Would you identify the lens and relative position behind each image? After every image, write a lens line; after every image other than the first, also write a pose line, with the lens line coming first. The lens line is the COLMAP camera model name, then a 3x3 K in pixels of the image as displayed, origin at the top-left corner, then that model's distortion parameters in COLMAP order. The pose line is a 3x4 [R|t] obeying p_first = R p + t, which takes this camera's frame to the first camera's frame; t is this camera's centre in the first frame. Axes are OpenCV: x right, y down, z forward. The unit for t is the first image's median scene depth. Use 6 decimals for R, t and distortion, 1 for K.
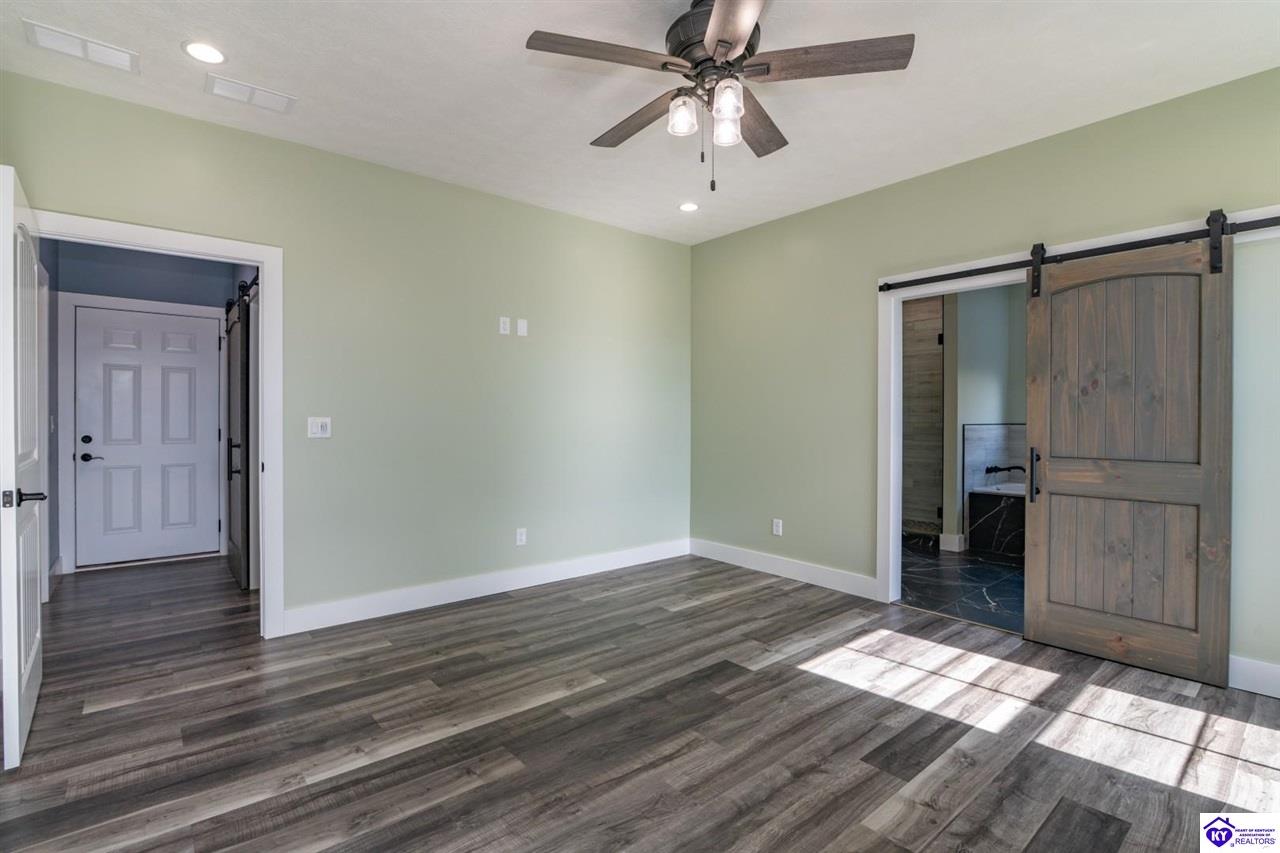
lens RADIAL K [[602.7, 0, 641.5], [0, 602.7, 423.9], [0, 0, 1]] dist [-0.017882, -0.000032]
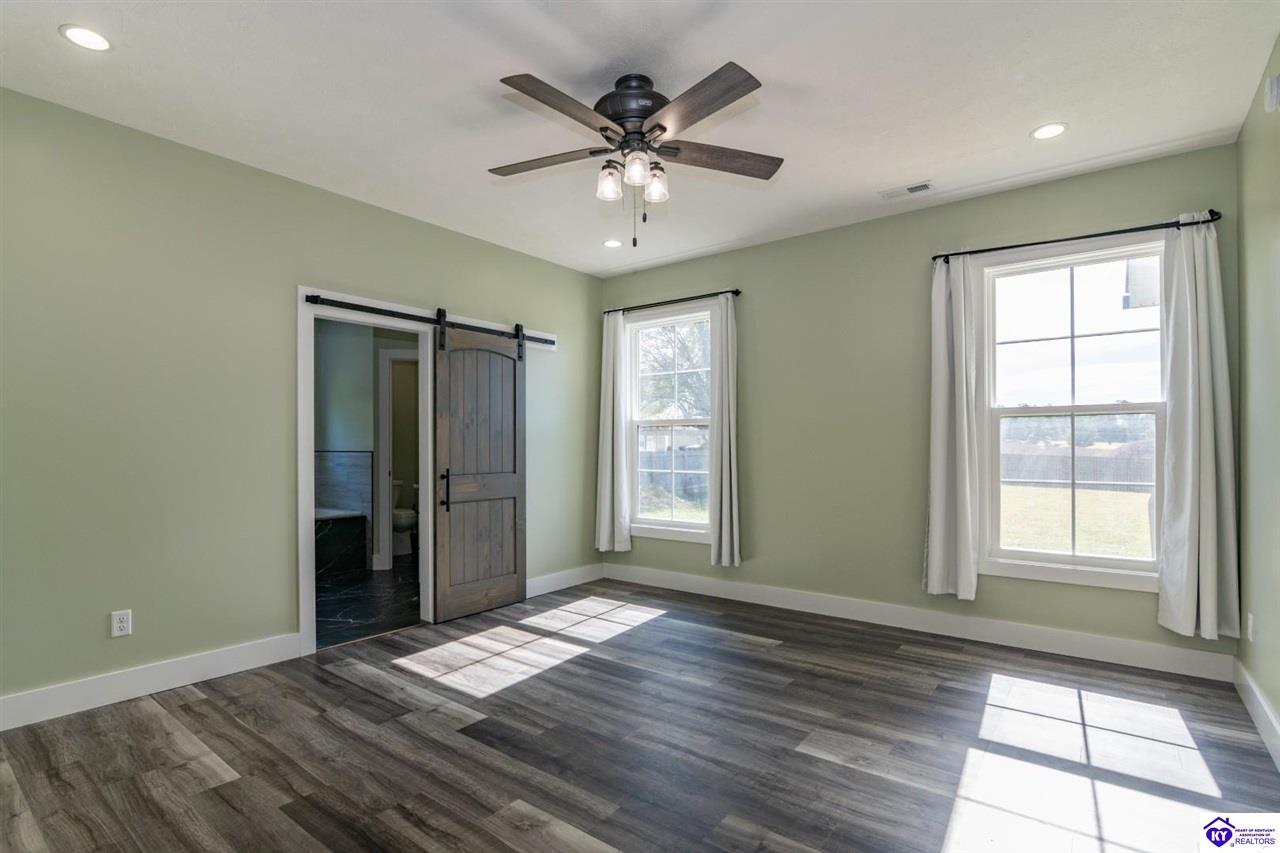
lens RADIAL K [[603.1, 0, 666.9], [0, 603.1, 450.3], [0, 0, 1]] dist [-0.018143, -0.000100]
pose [[-0.234219, -0.008710, 0.972145, -0.753561], [0.009999, 0.999885, 0.011368, -0.010541], [-0.972132, 0.012383, -0.234105, 0.908812]]
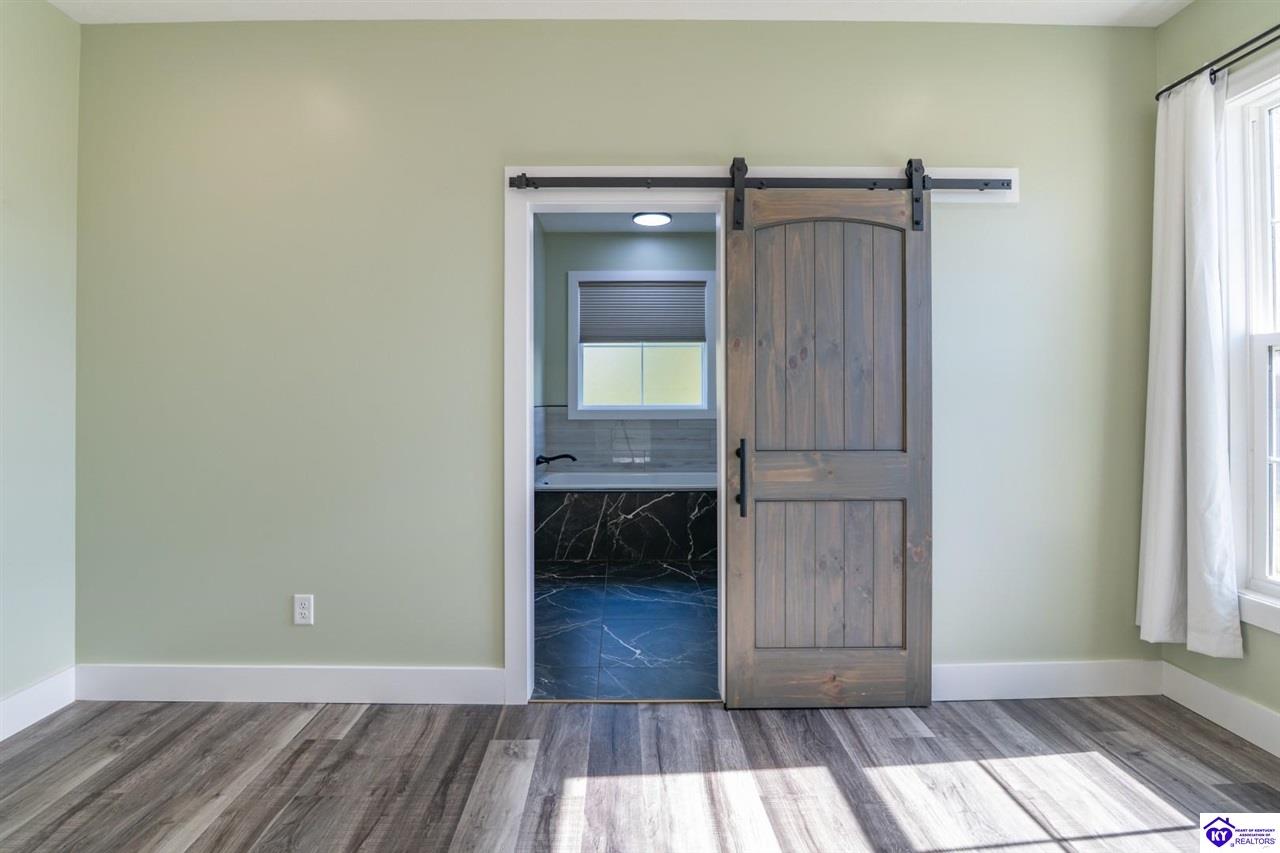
lens RADIAL K [[609.4, 0, 619.6], [0, 609.4, 396.3], [0, 0, 1]] dist [-0.018973, 0.000352]
pose [[0.651279, 0.001467, 0.758837, 0.010660], [0.009736, 0.999900, -0.010289, -0.005875], [-0.758776, 0.014089, 0.651200, 0.687296]]
